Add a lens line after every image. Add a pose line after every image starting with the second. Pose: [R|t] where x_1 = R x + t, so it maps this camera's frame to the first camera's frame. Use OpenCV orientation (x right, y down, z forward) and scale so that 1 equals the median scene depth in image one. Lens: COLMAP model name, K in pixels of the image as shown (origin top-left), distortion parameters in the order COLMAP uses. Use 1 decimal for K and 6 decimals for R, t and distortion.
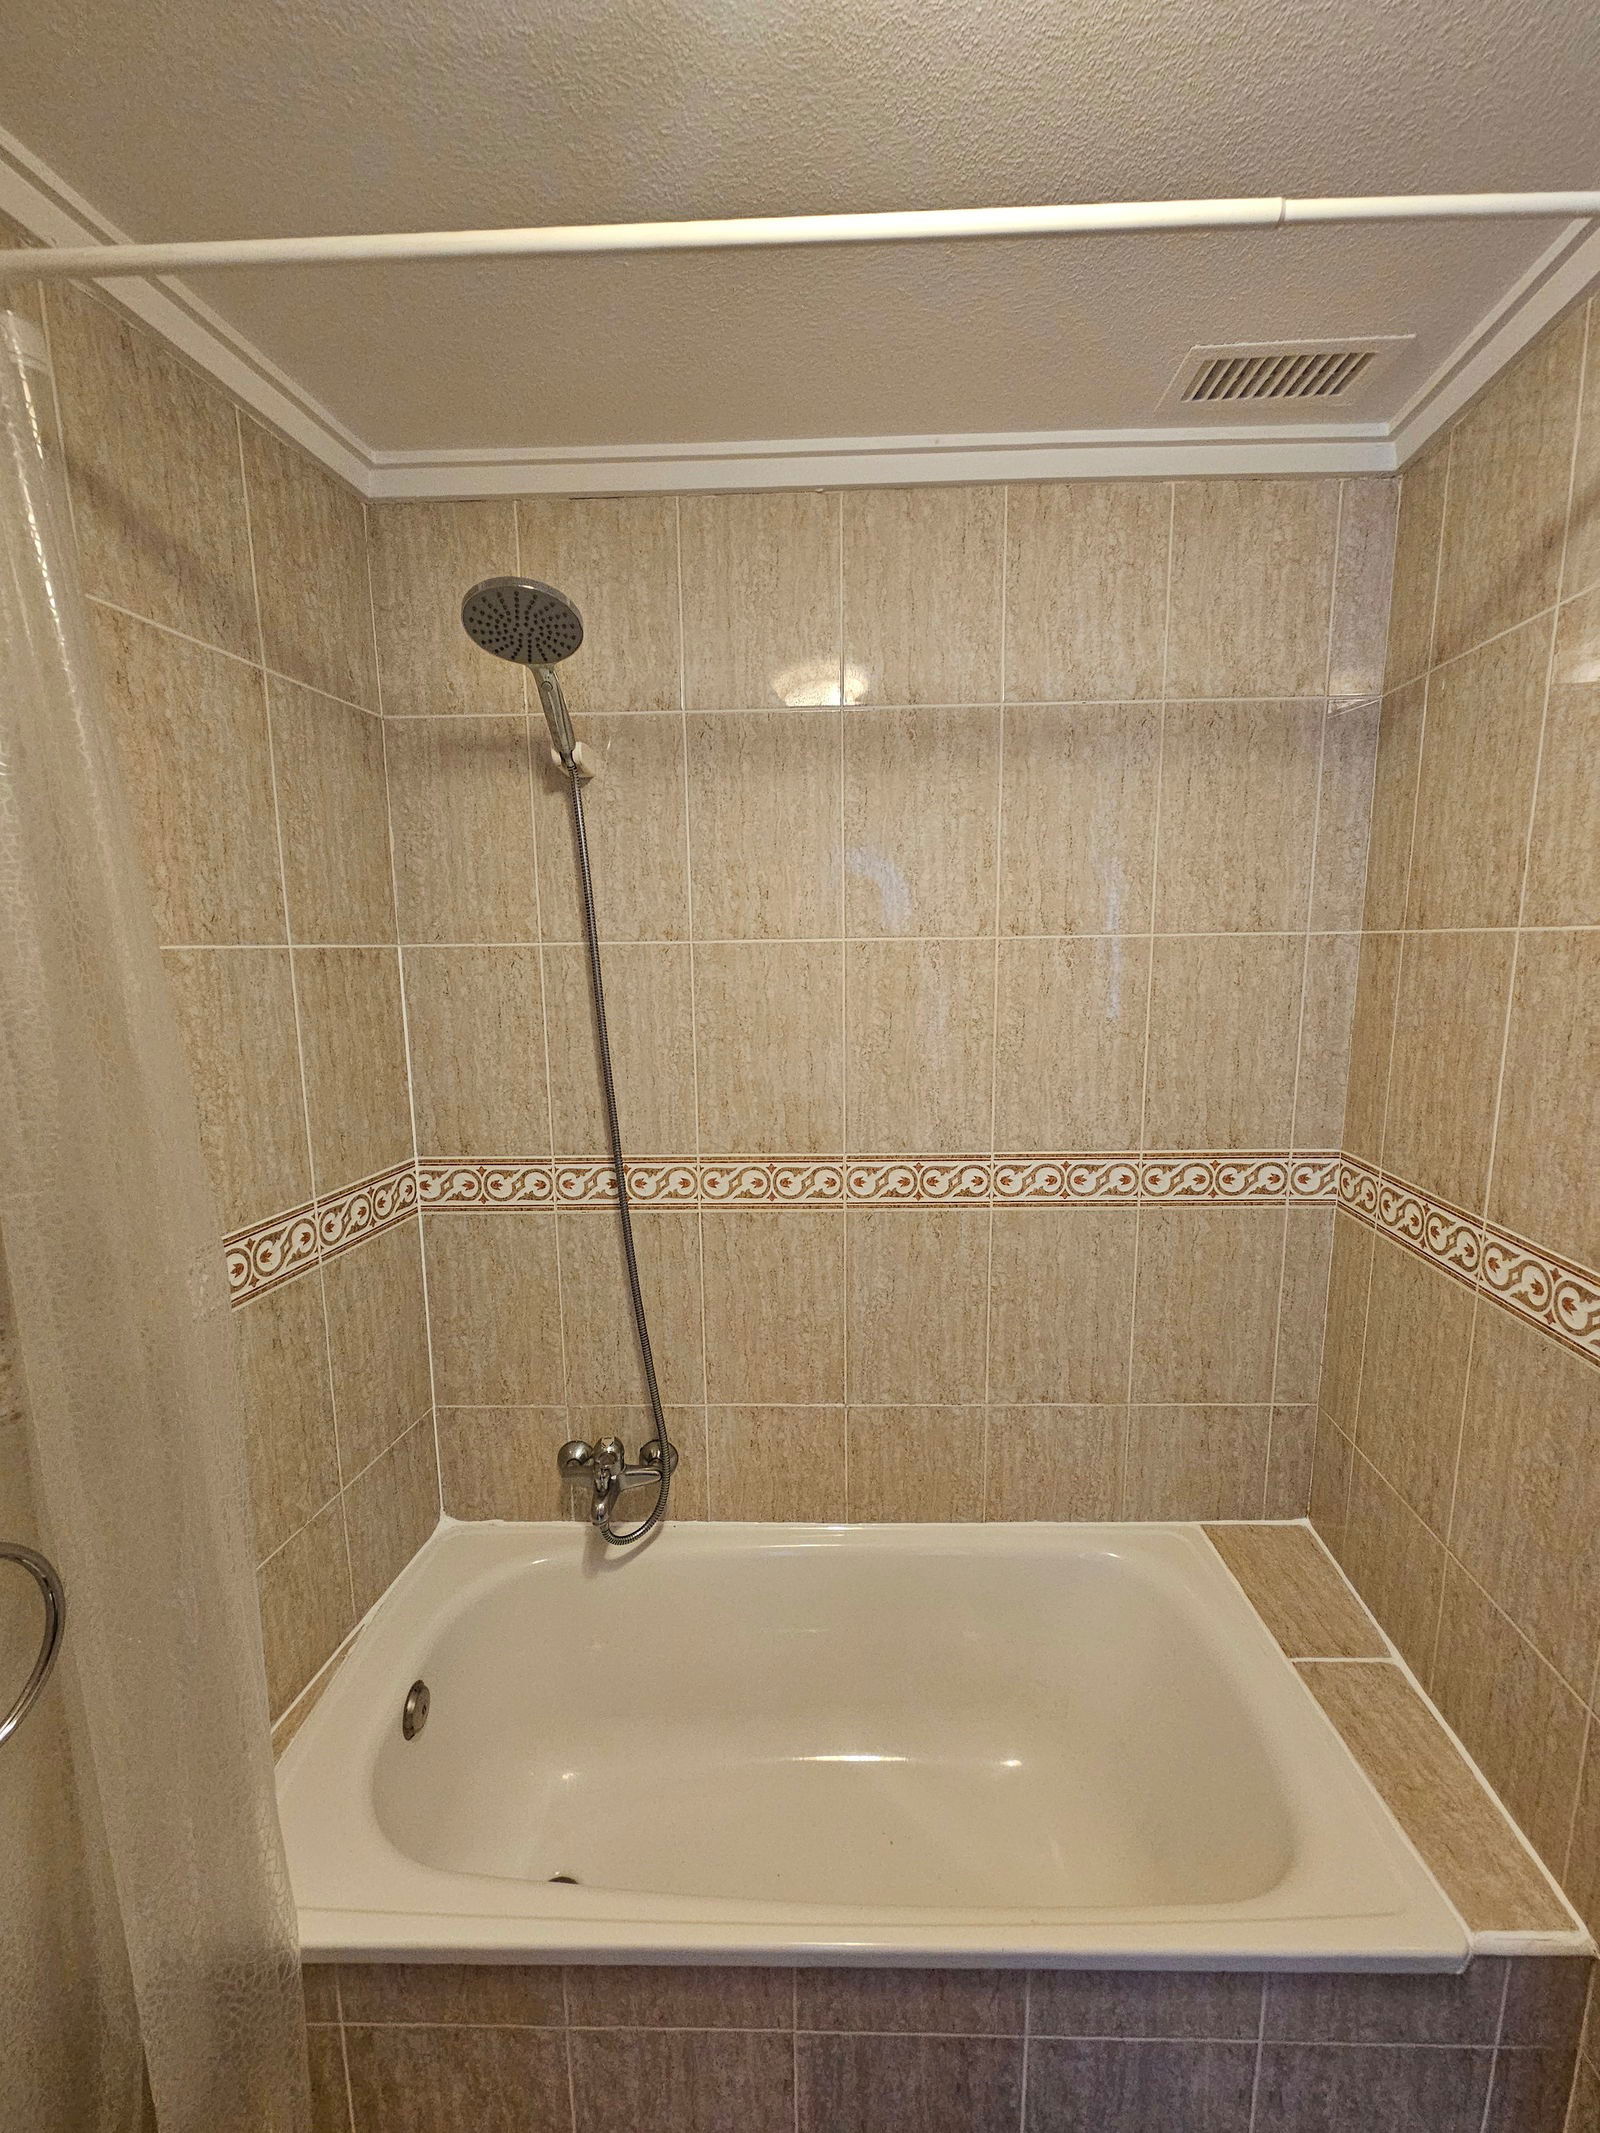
lens RADIAL K [[866.6, 0, 804.5], [0, 866.6, 1066.8], [0, 0, 1]] dist [-0.000804, 0.000898]
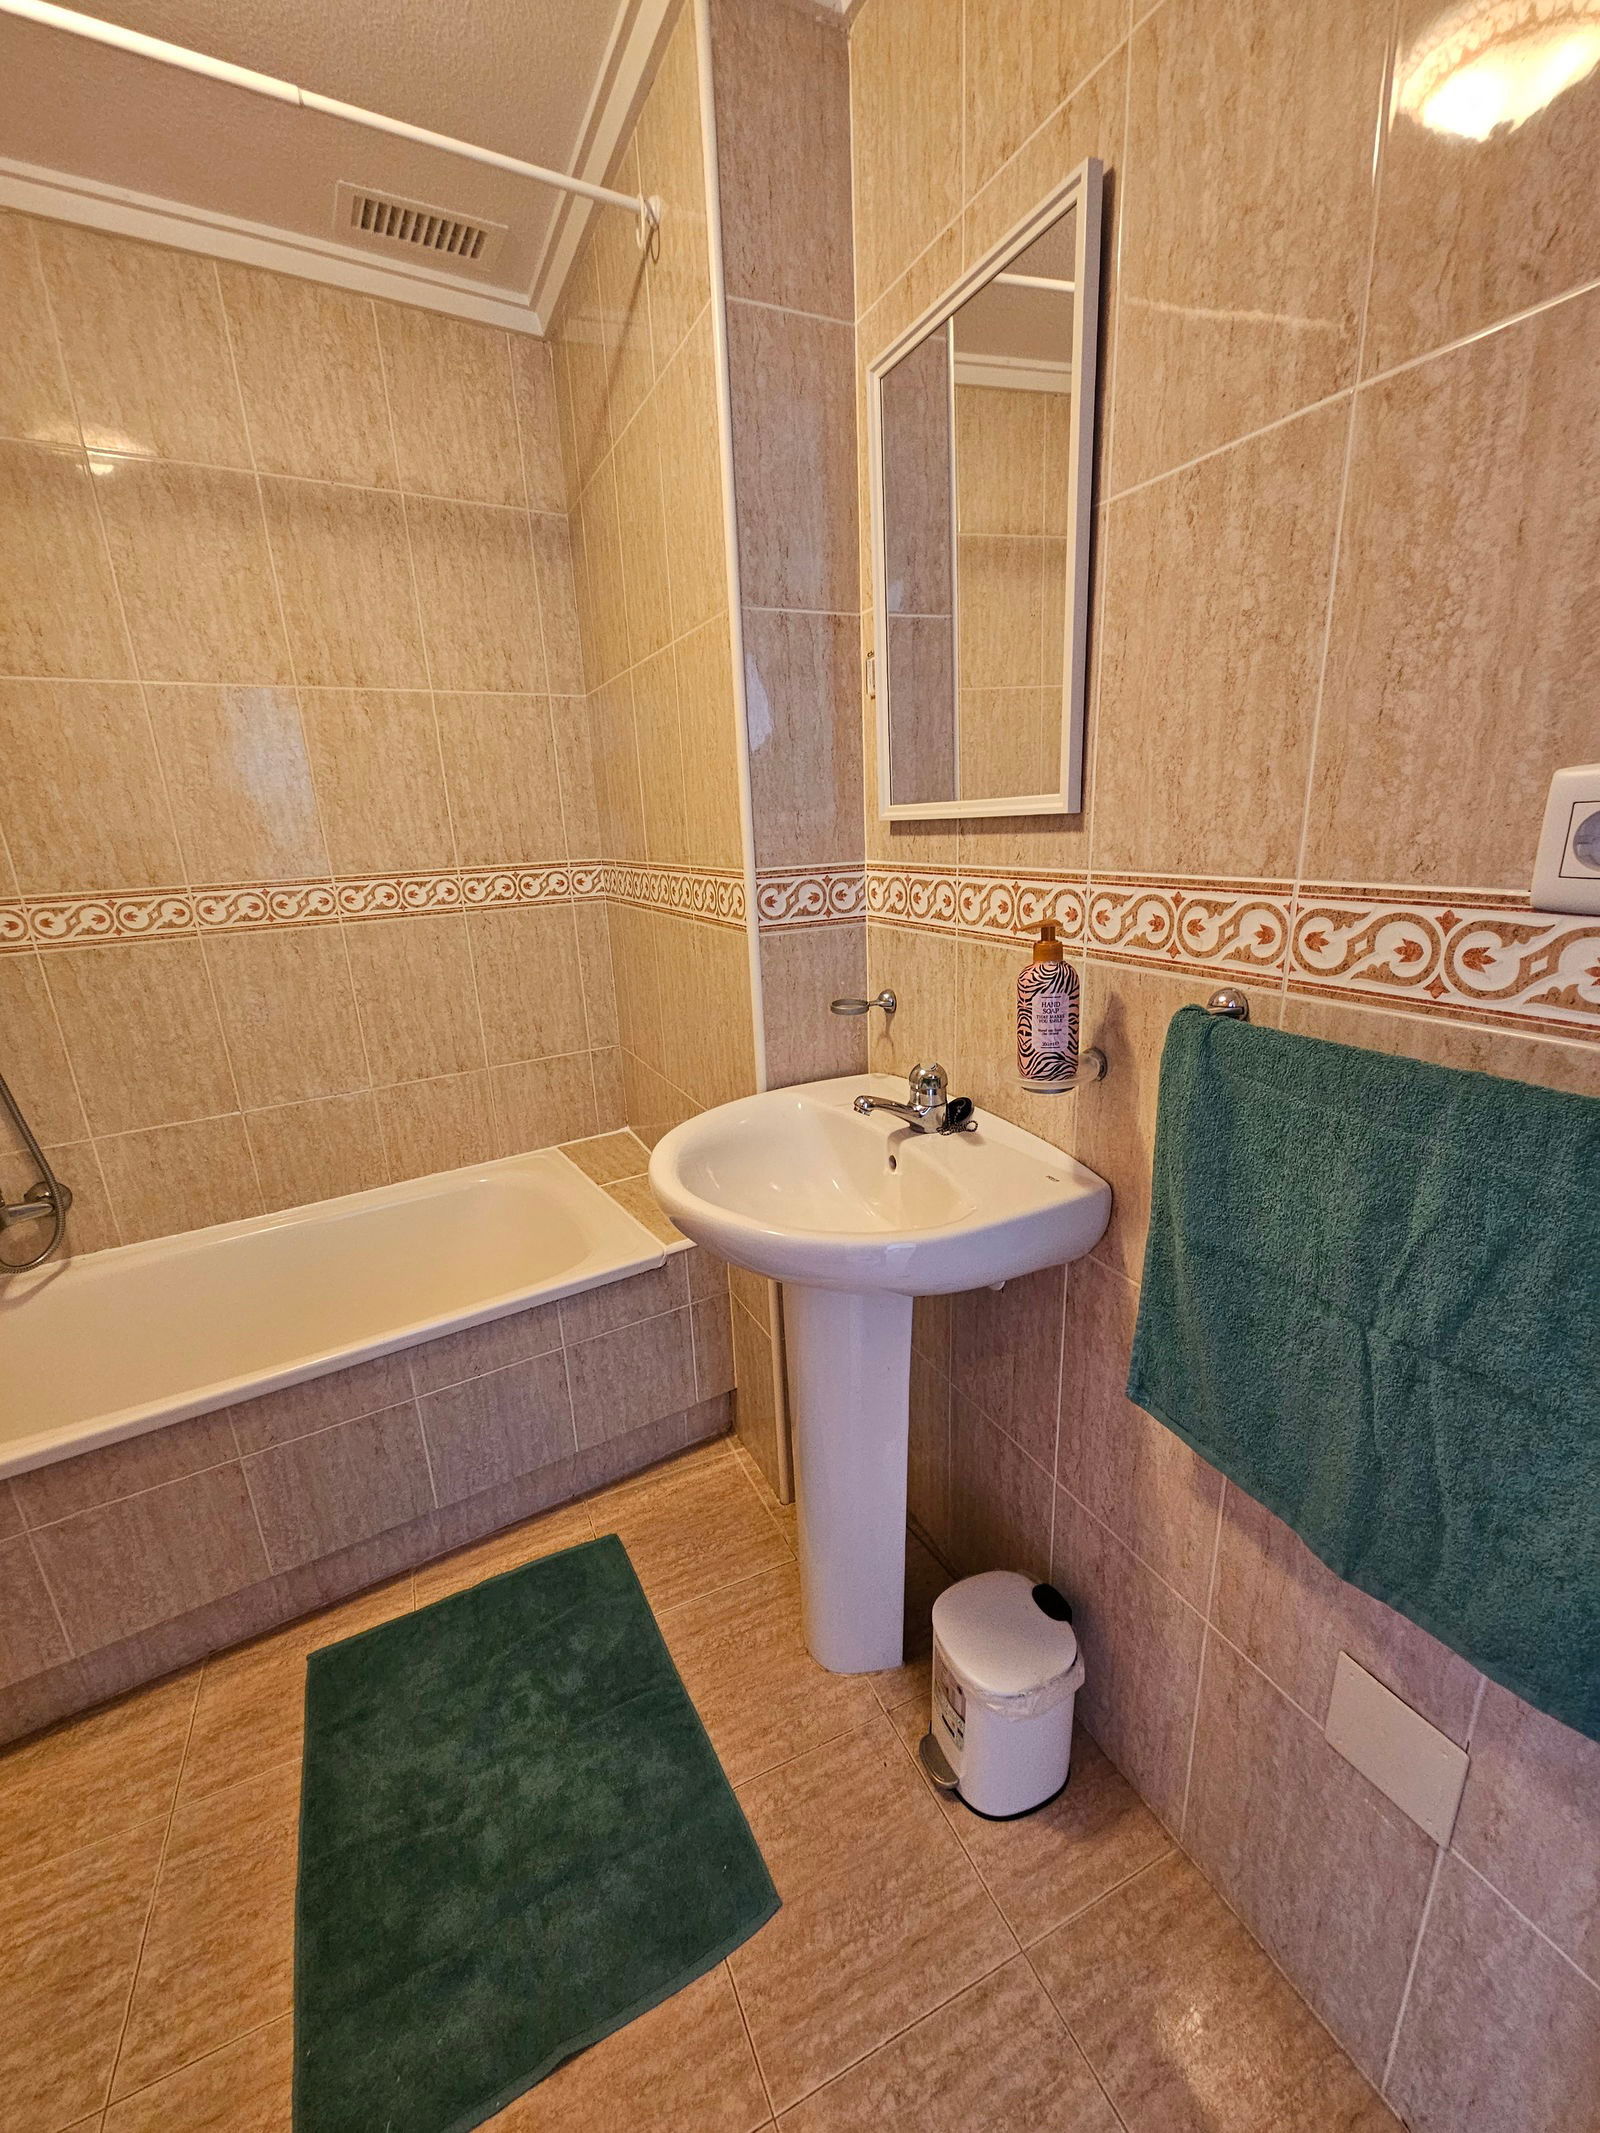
lens RADIAL K [[866.6, 0, 795.1], [0, 866.6, 1077.2], [0, 0, 1]] dist [-0.000804, 0.000898]
pose [[0.838317, -0.176925, 0.515677, 0.084536], [0.111716, 0.981554, 0.155150, 0.264010], [-0.533614, -0.072456, 0.842619, -0.405654]]
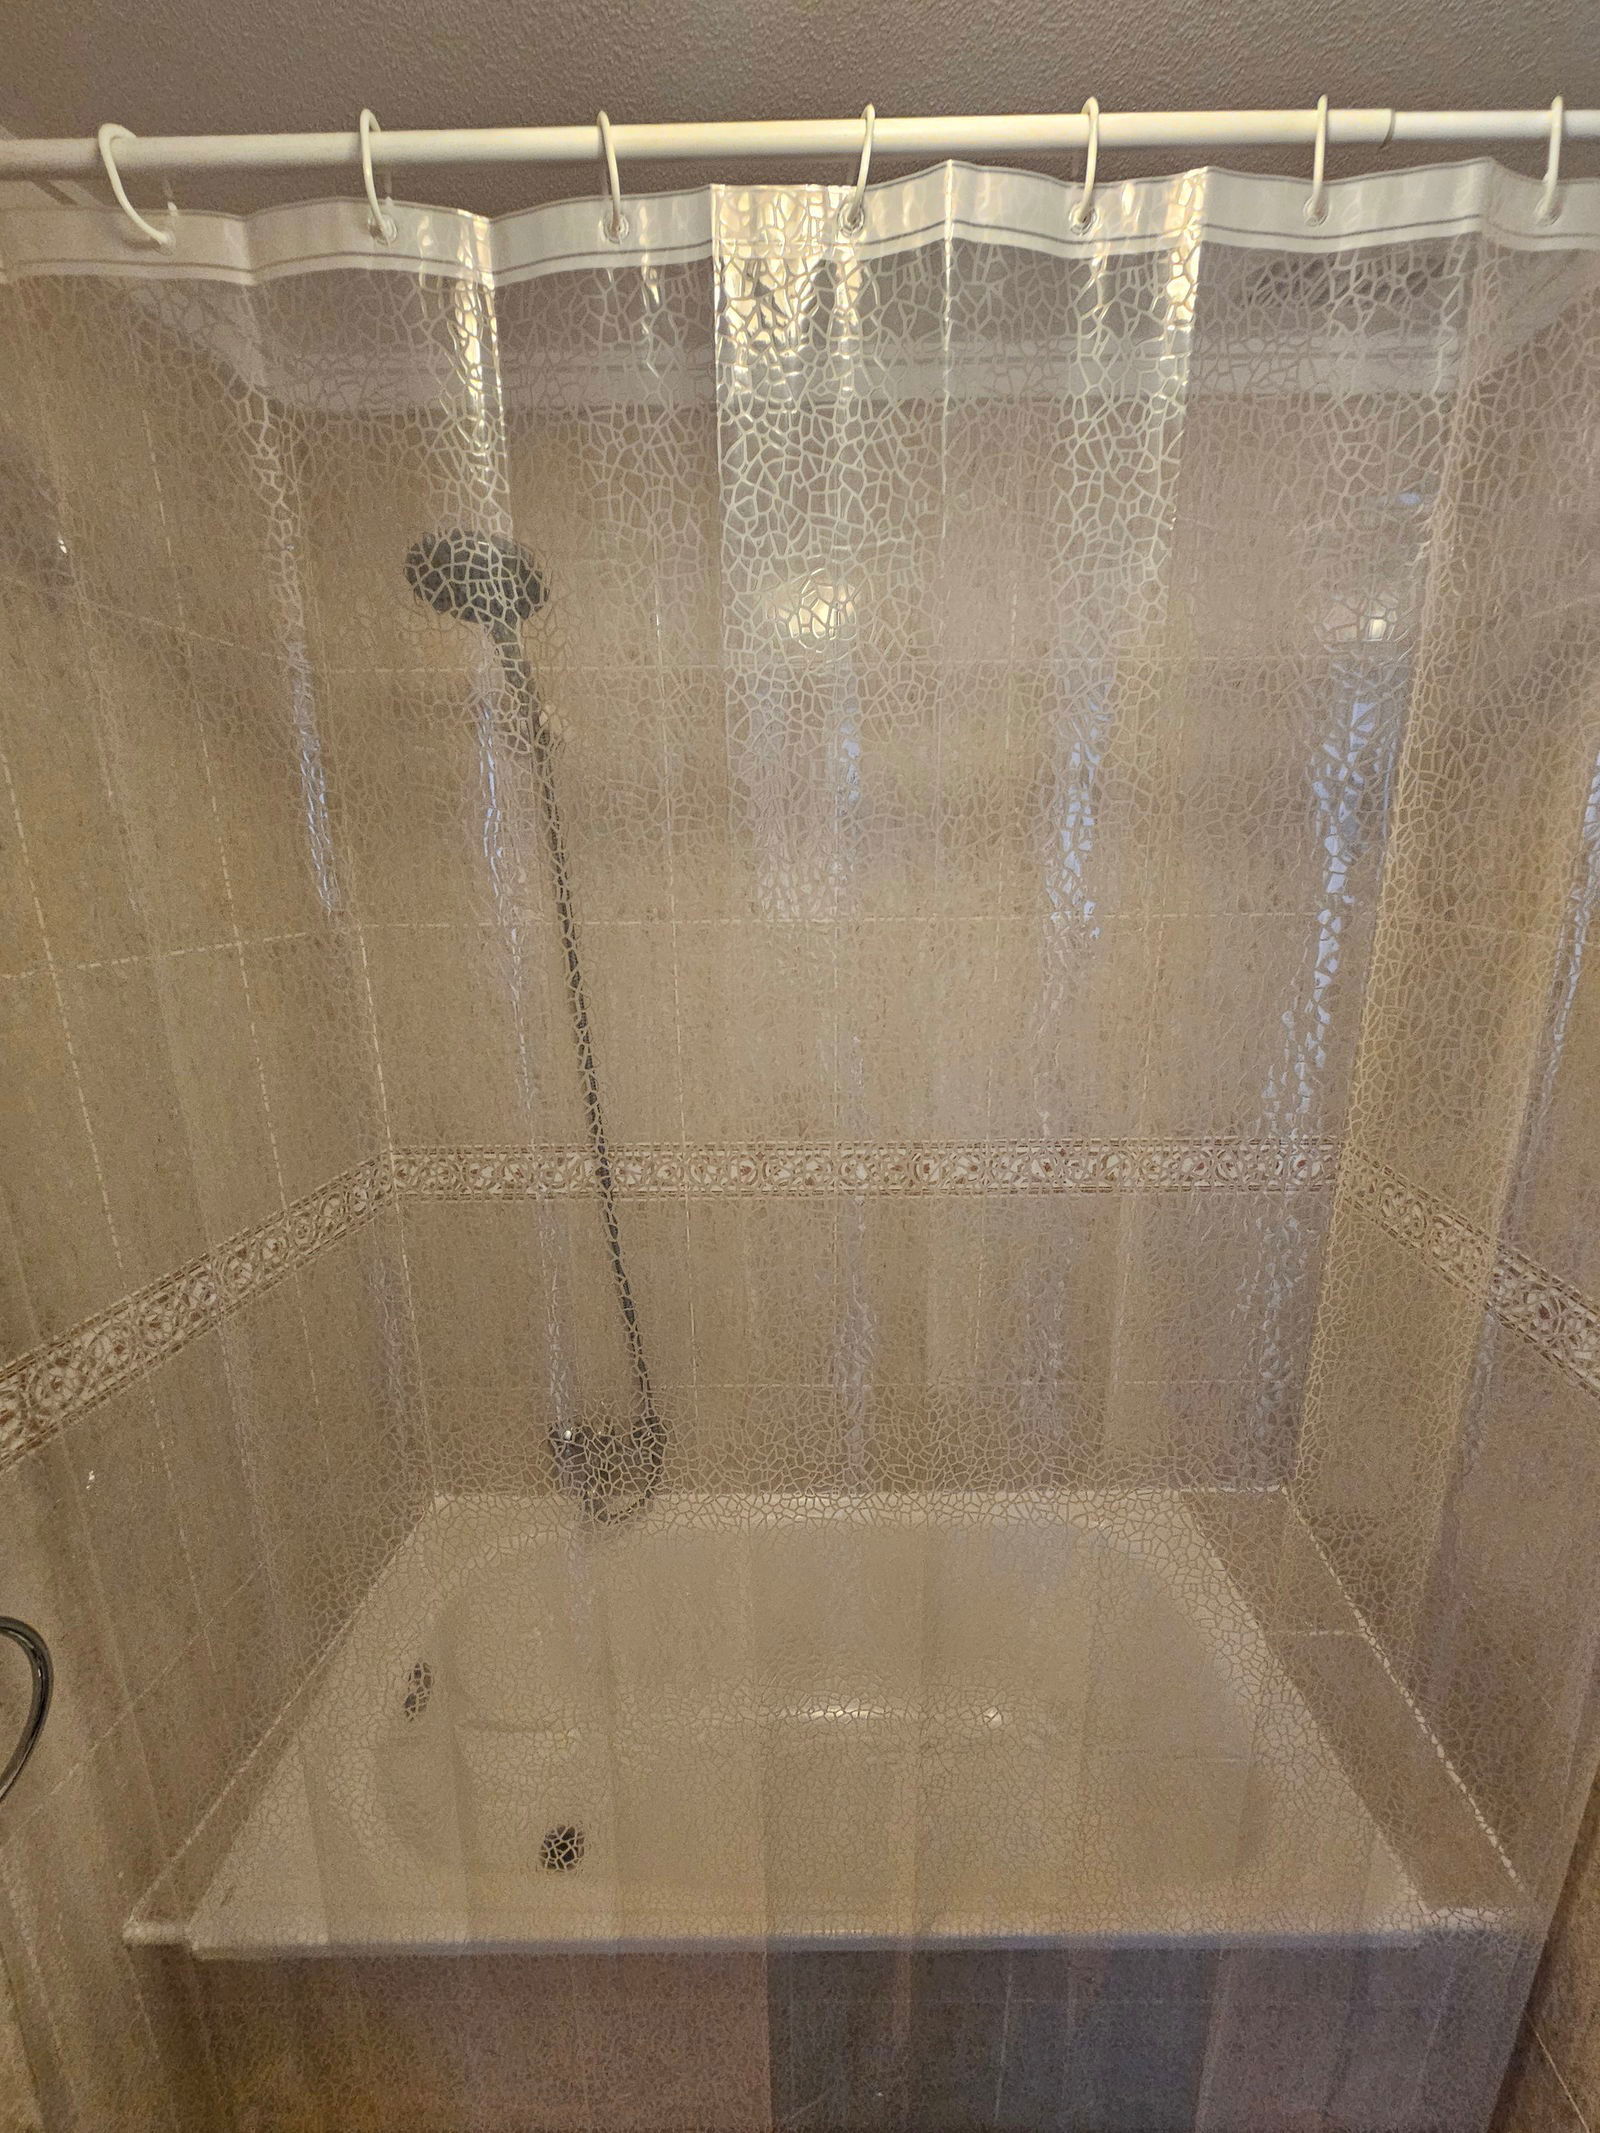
lens RADIAL K [[866.6, 0, 802.0], [0, 866.6, 1067.0], [0, 0, 1]] dist [-0.000804, 0.000898]
pose [[0.999747, -0.003672, 0.022204, -0.012848], [0.001212, 0.993953, 0.109798, -0.088658], [-0.022472, -0.109743, 0.993706, 0.045912]]
